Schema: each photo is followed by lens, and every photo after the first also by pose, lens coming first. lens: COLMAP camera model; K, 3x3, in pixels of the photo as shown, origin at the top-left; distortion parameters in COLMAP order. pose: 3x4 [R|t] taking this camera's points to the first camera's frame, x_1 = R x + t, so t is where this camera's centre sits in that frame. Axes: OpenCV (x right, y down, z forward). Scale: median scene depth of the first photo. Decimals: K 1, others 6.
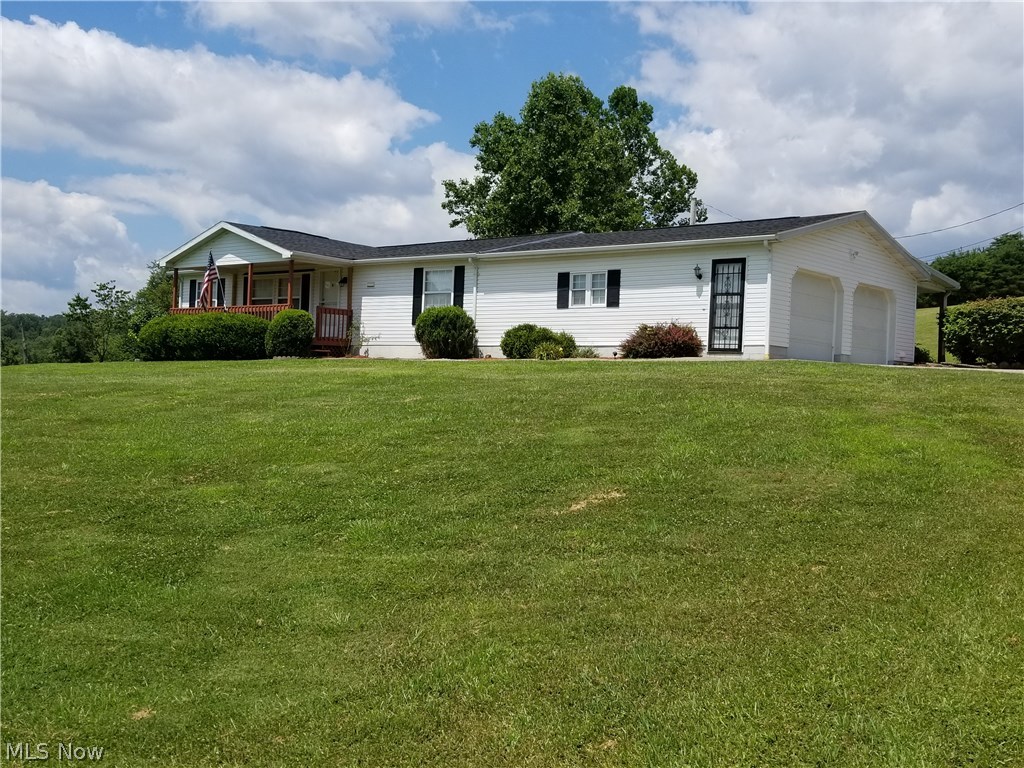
lens RADIAL K [[1178.7, 0, 541.3], [0, 1178.7, 381.4], [0, 0, 1]] dist [0.100005, -0.018981]
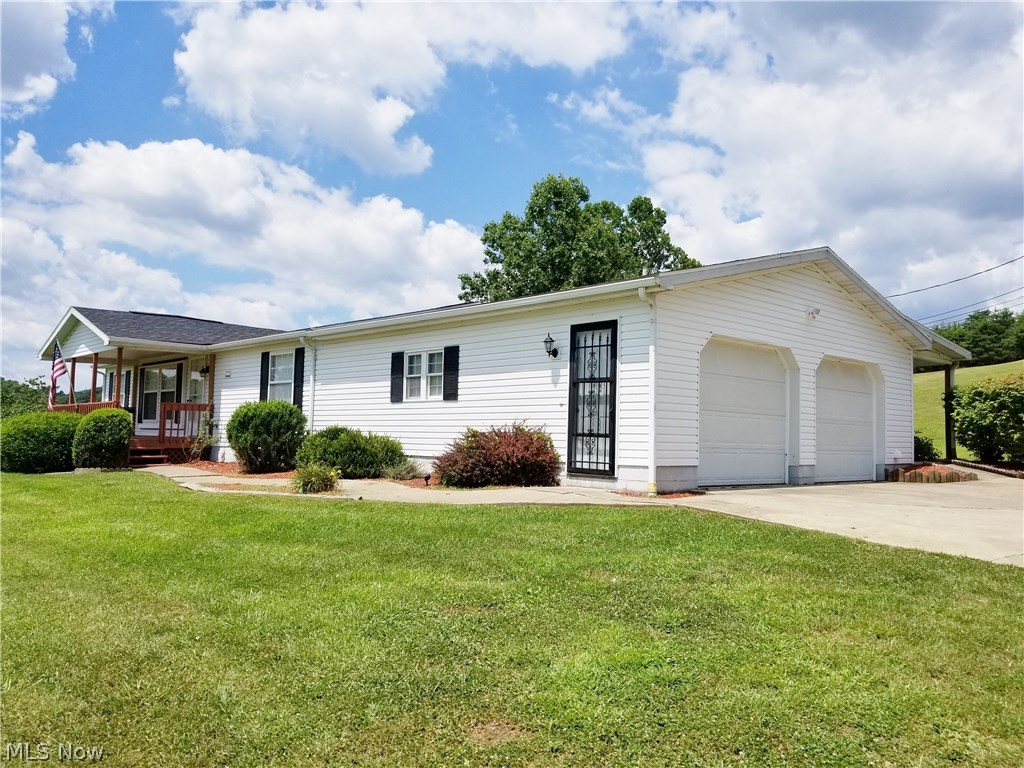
lens RADIAL K [[815.5, 0, 512.0], [0, 815.5, 384.0], [0, 0, 1]] dist [0.056740, -0.100744]
pose [[0.989640, -0.025582, -0.141276, 0.159200], [0.017638, 0.998207, -0.057200, -0.043727], [0.142486, 0.054116, 0.988316, 0.521046]]
